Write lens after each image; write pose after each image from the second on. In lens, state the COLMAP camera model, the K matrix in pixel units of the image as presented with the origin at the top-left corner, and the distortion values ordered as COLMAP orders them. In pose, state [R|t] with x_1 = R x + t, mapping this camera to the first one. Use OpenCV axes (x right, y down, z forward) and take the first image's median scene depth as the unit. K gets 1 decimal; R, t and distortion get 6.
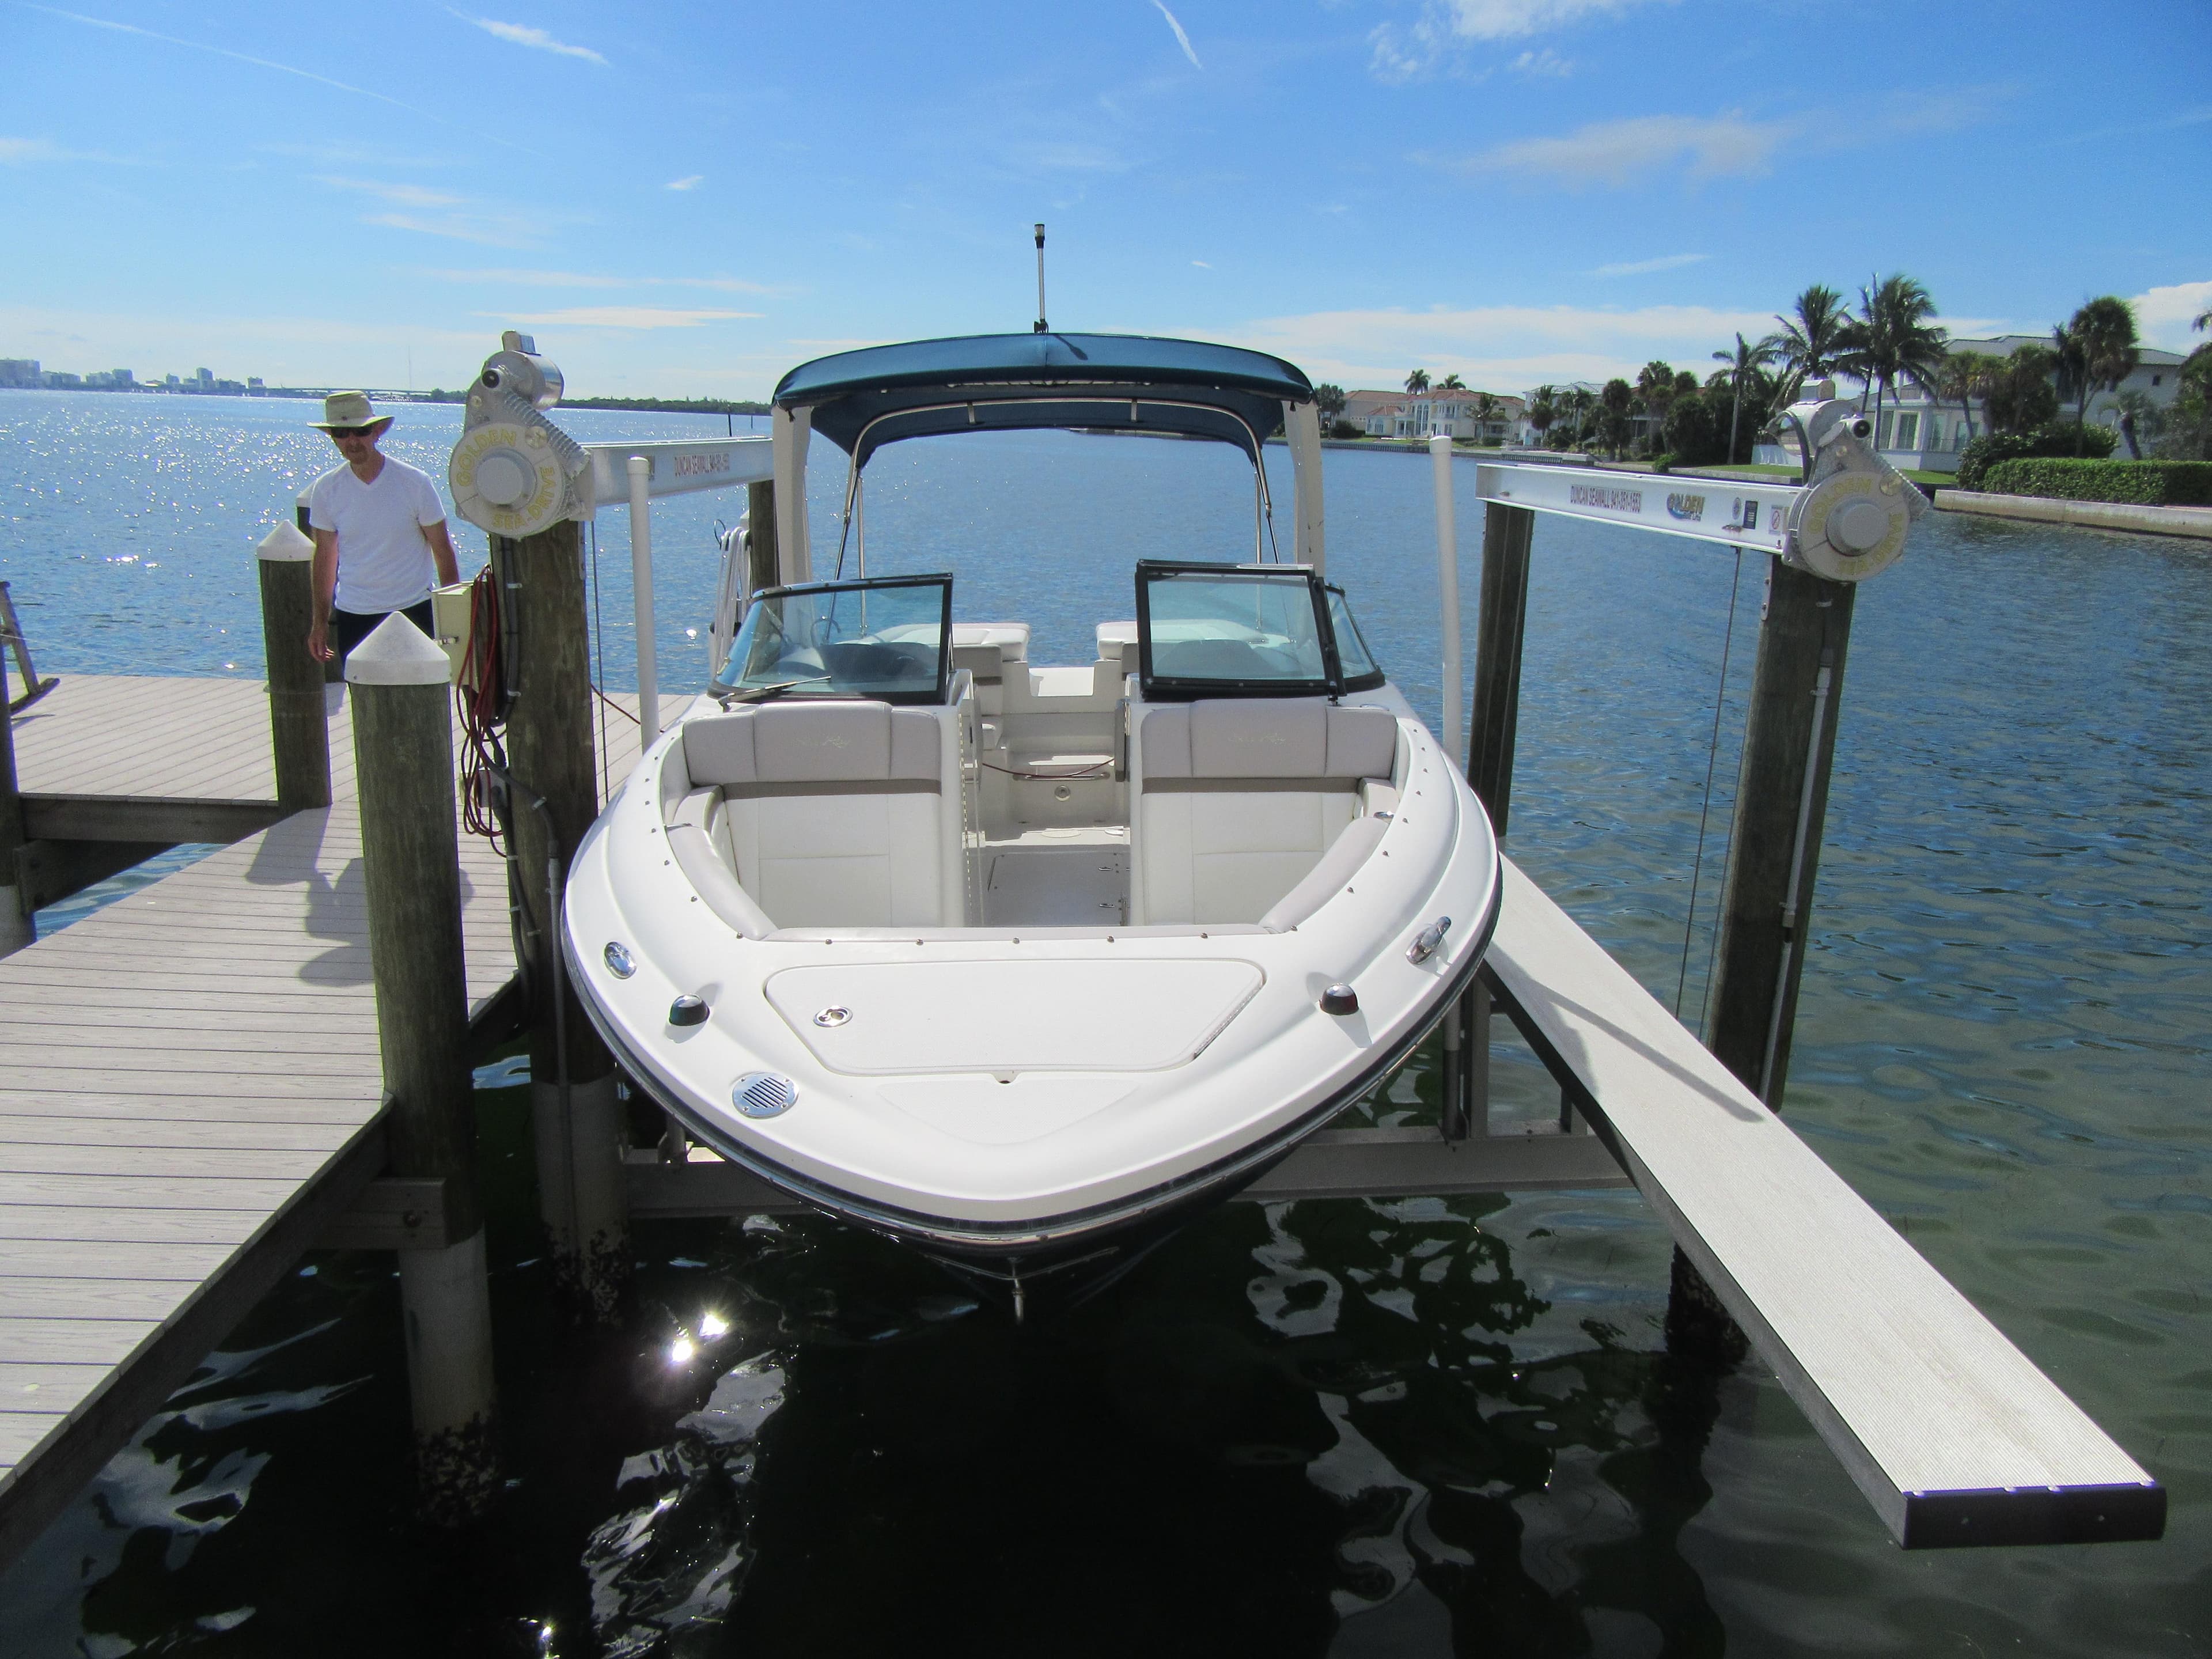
lens RADIAL K [[1632.6, 0, 1112.9], [0, 1632.6, 822.7], [0, 0, 1]] dist [-0.029606, 0.041917]
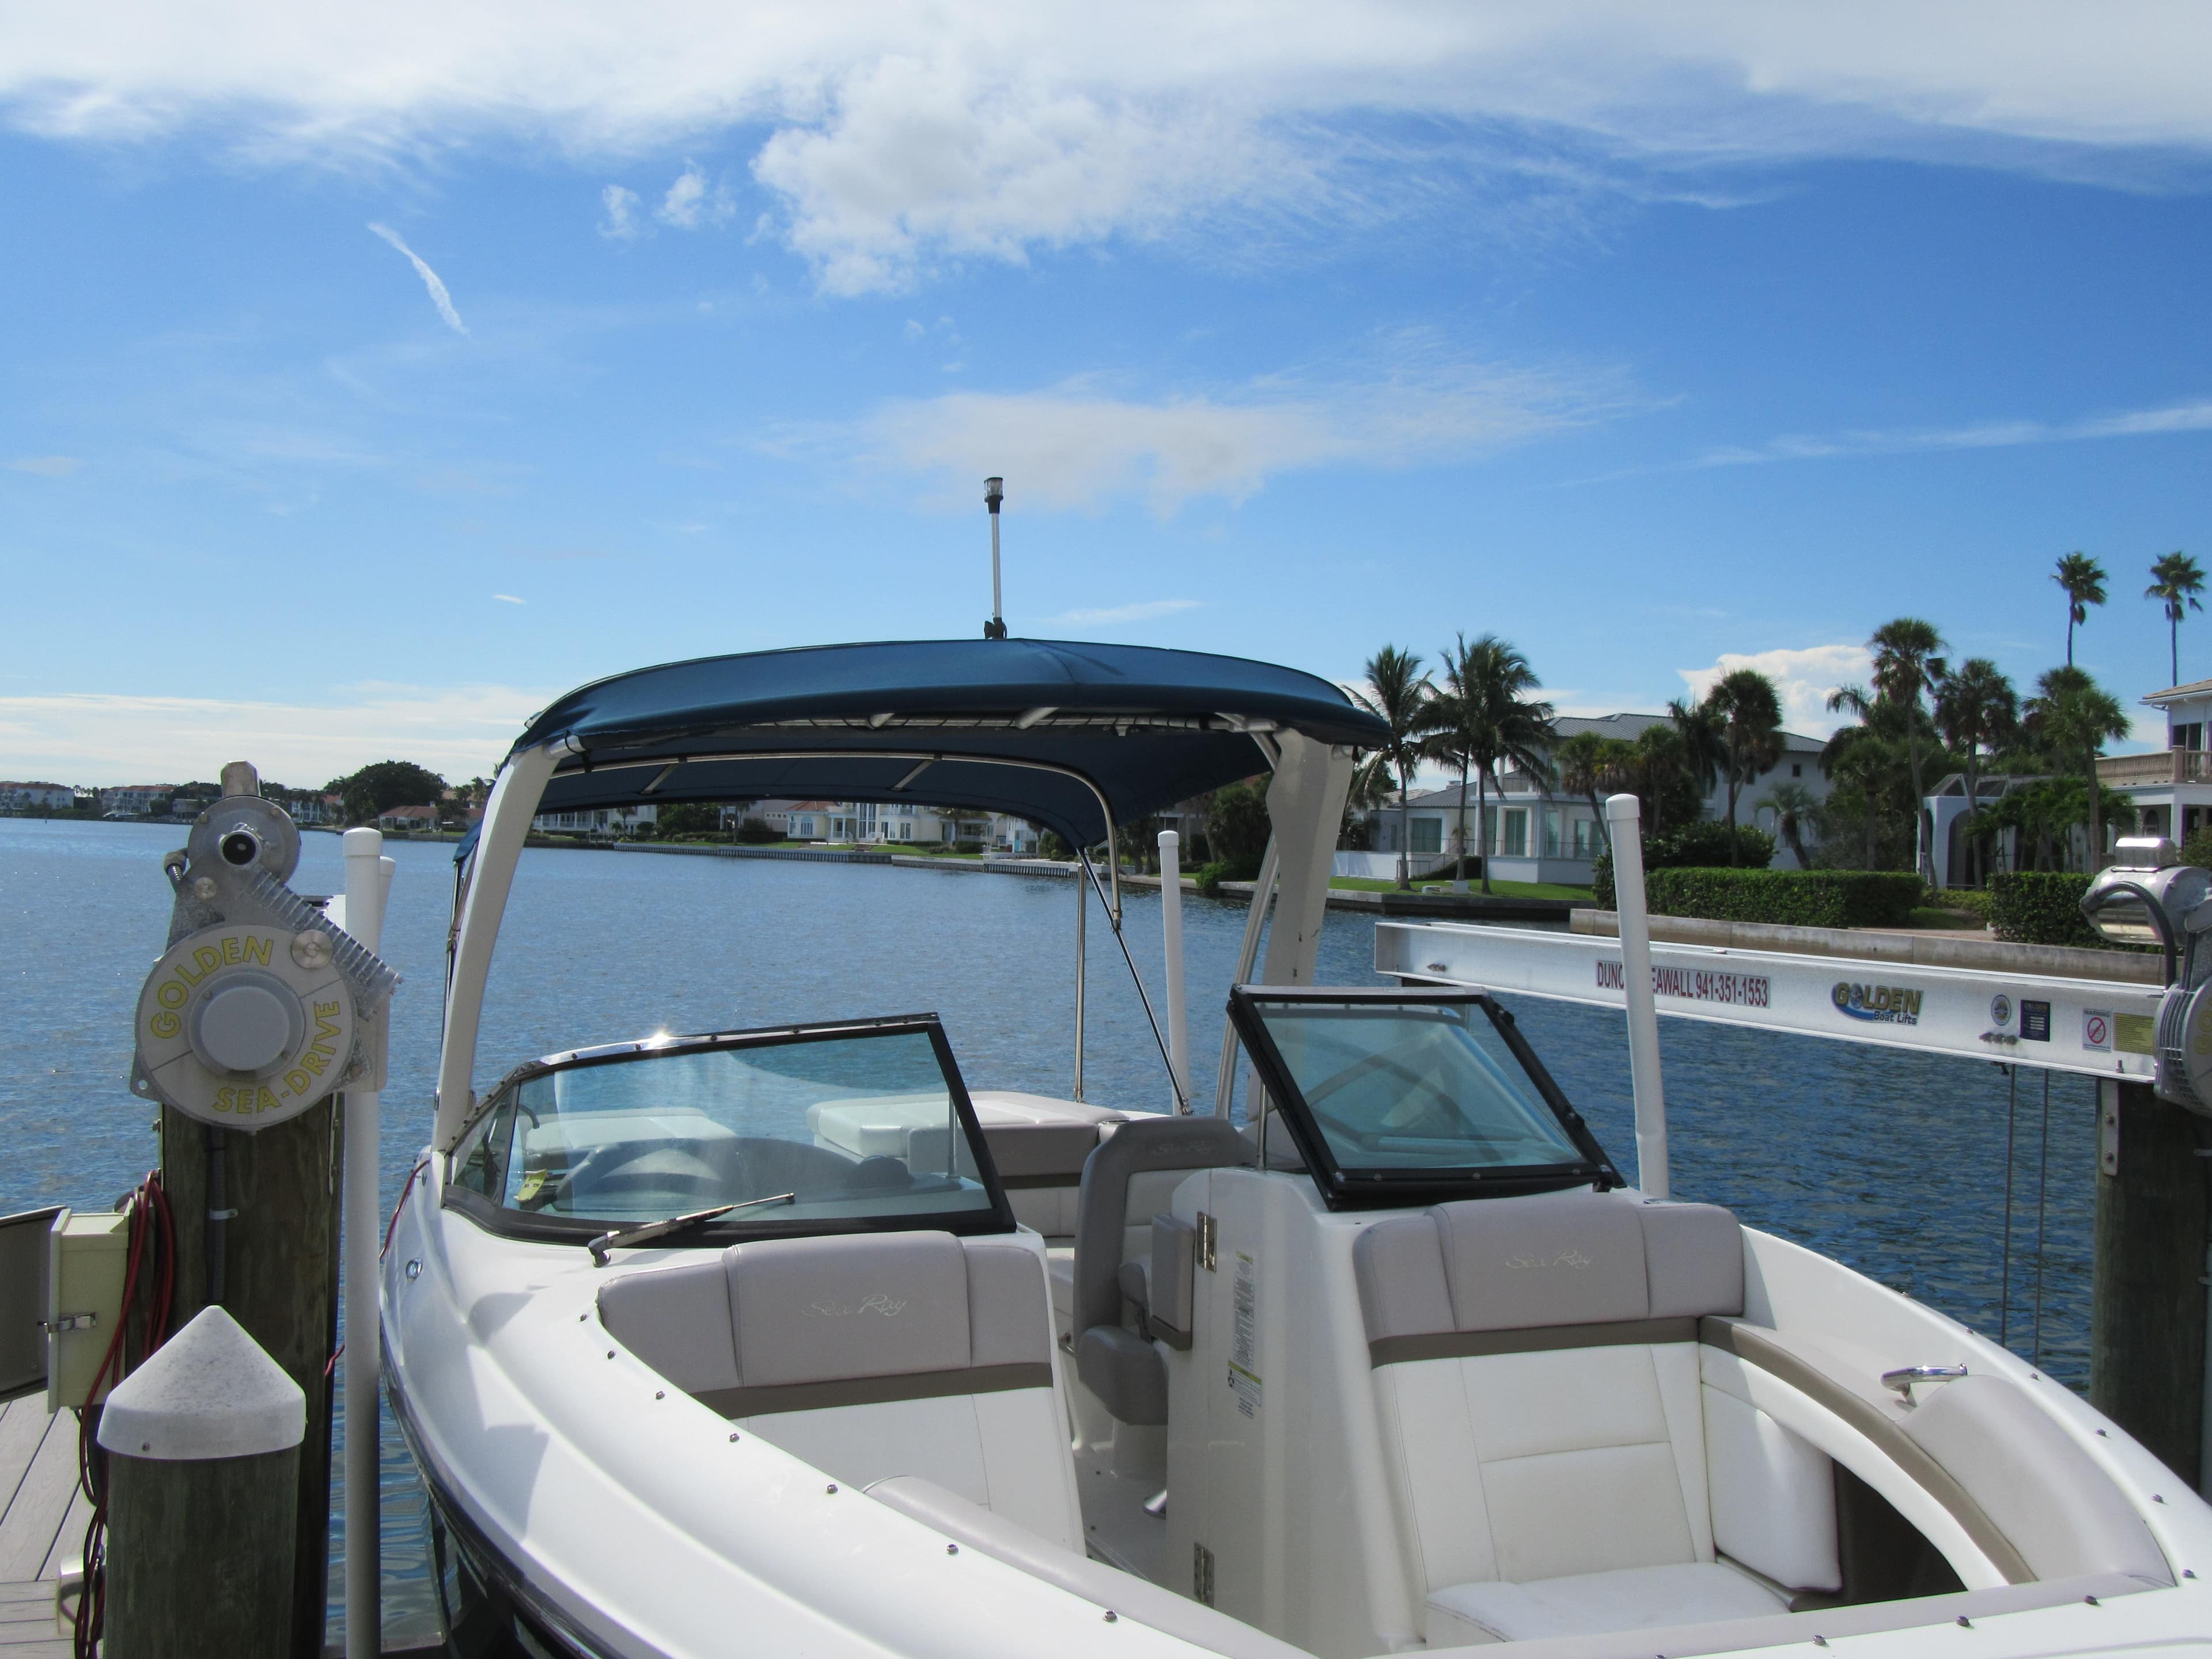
lens RADIAL K [[2402.2, 0, 1113.2], [0, 2402.2, 823.6], [0, 0, 1]] dist [0.008629, 0.010560]
pose [[0.958823, 0.000257, 0.284005, -0.269747], [0.067091, 0.971492, -0.227381, -0.060180], [-0.275967, 0.237072, 0.931471, 0.119692]]
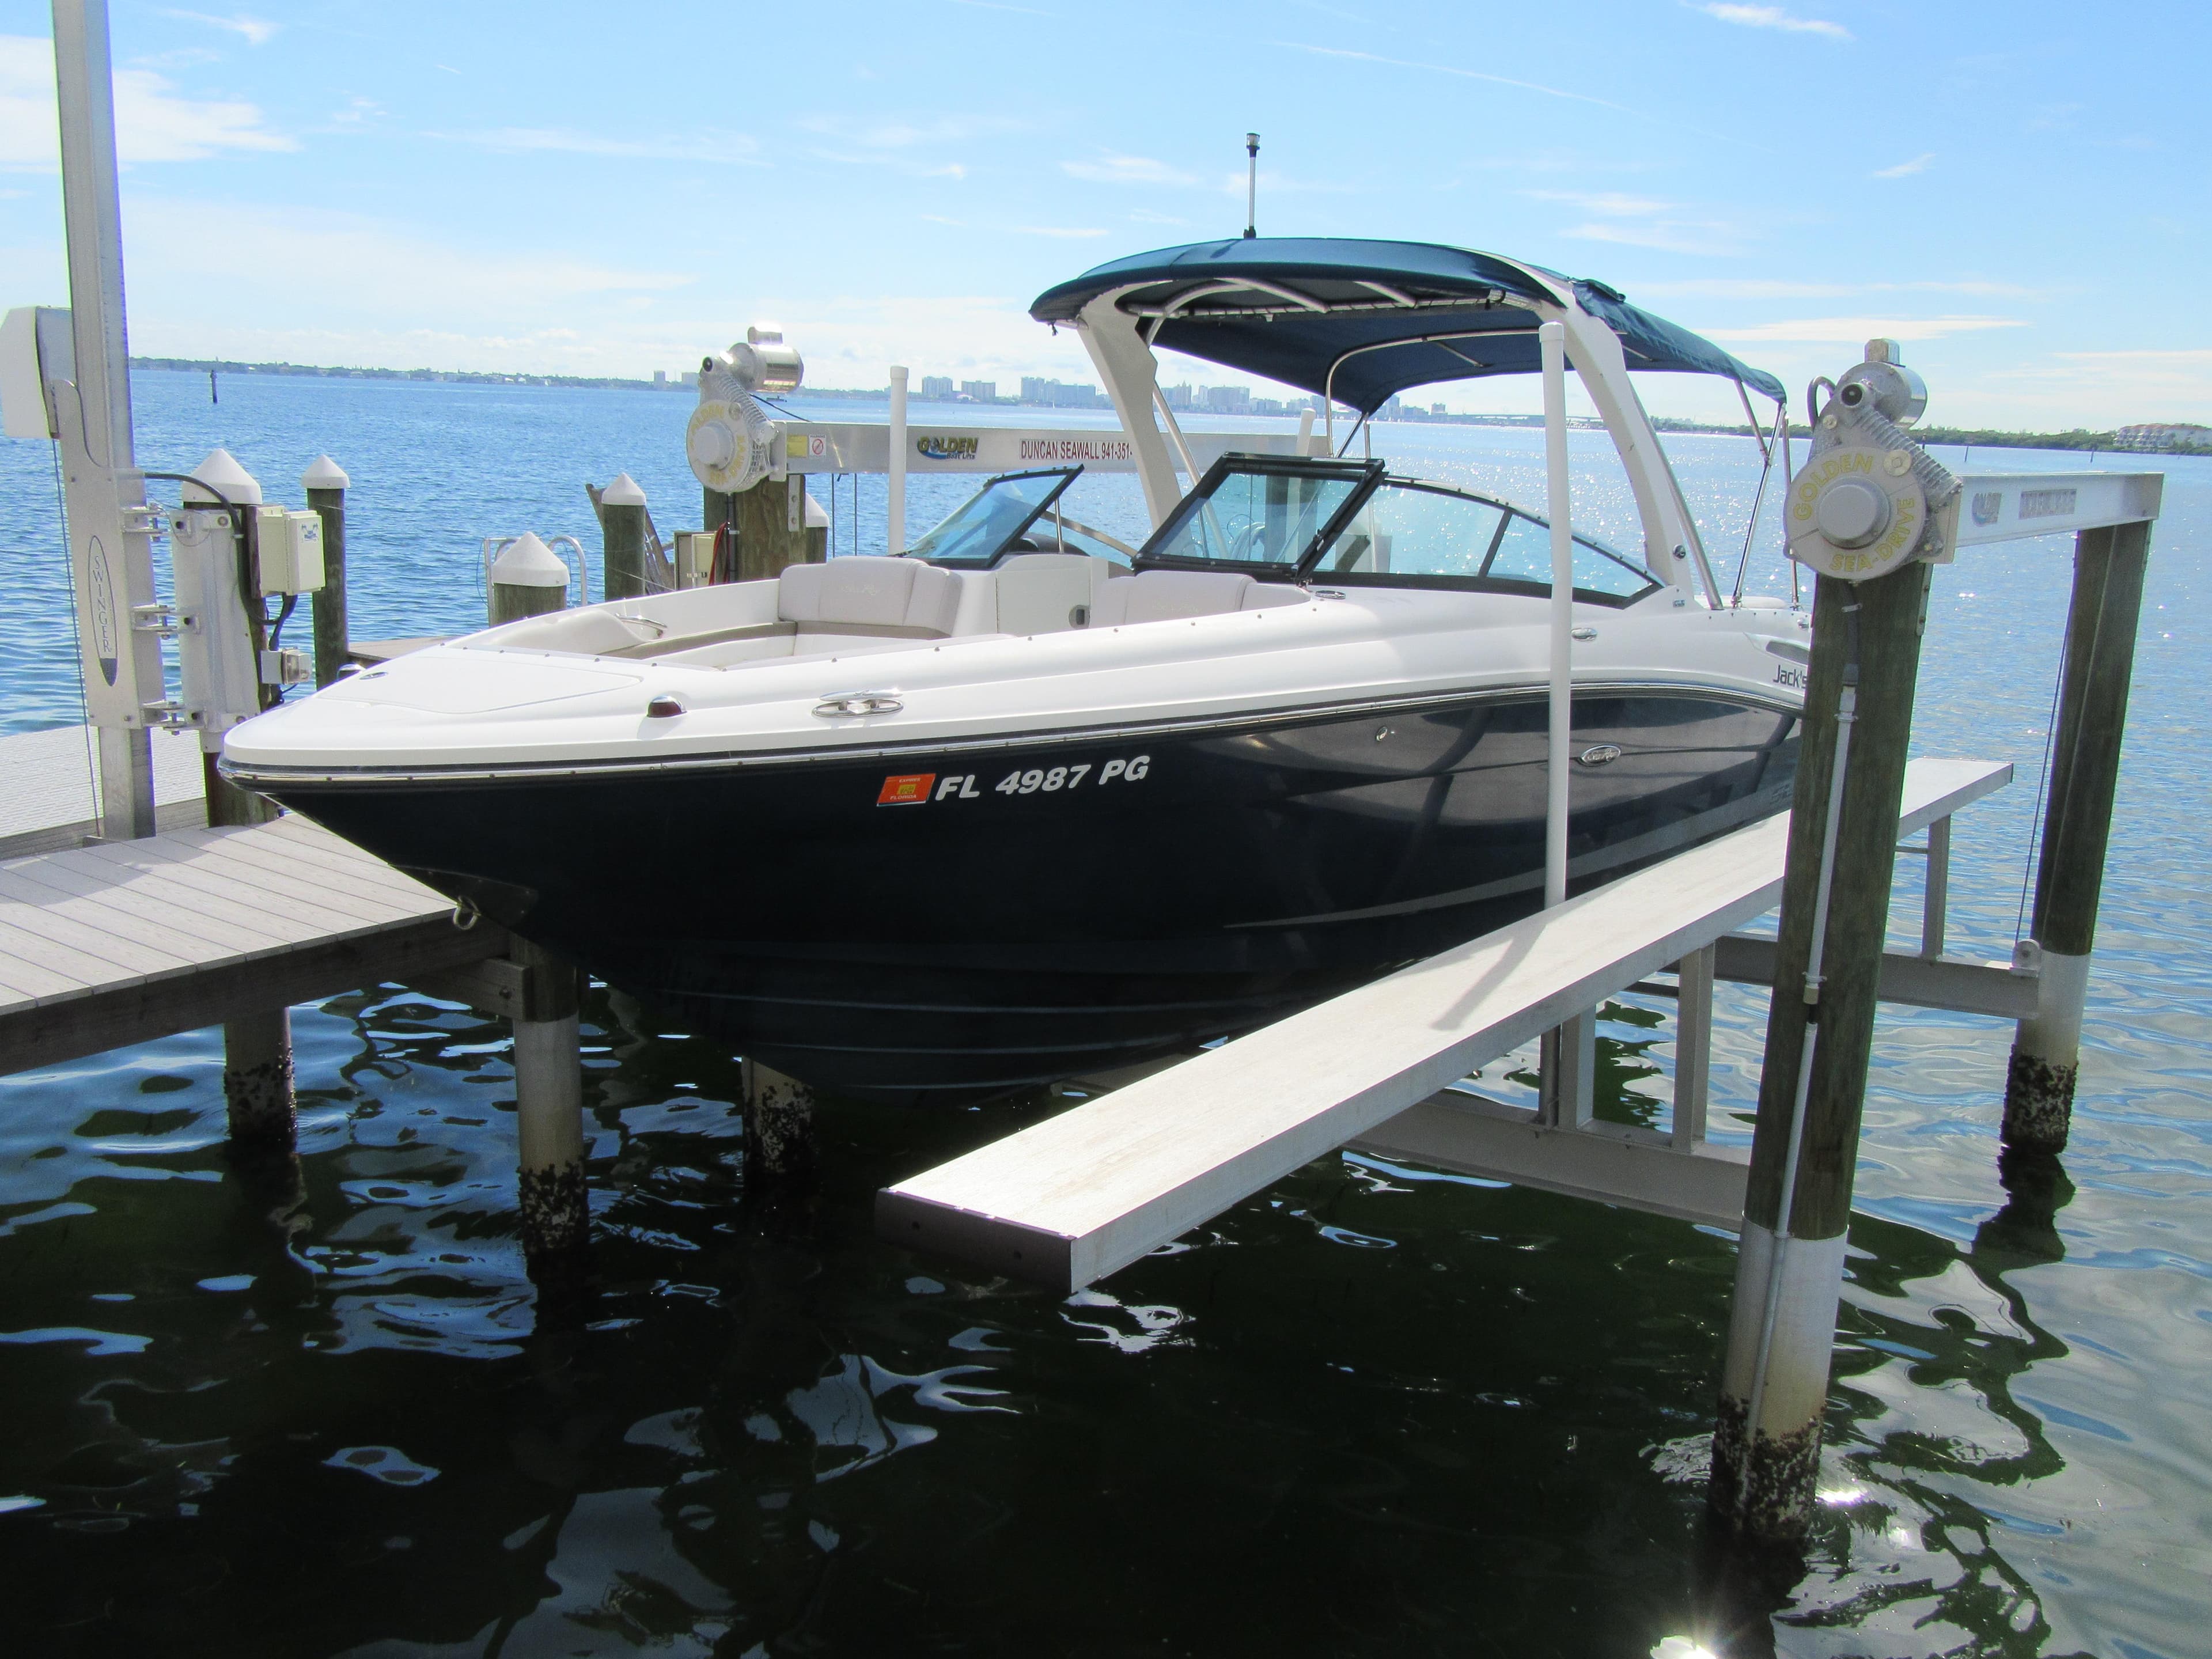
lens RADIAL K [[1896.2, 0, 1115.4], [0, 1896.2, 826.2], [0, 0, 1]] dist [0.006273, 0.008125]
pose [[0.805466, 0.123276, -0.579678, 0.627316], [-0.150404, 0.988624, 0.001256, 0.025206], [0.573239, 0.086174, 0.814844, 0.012686]]
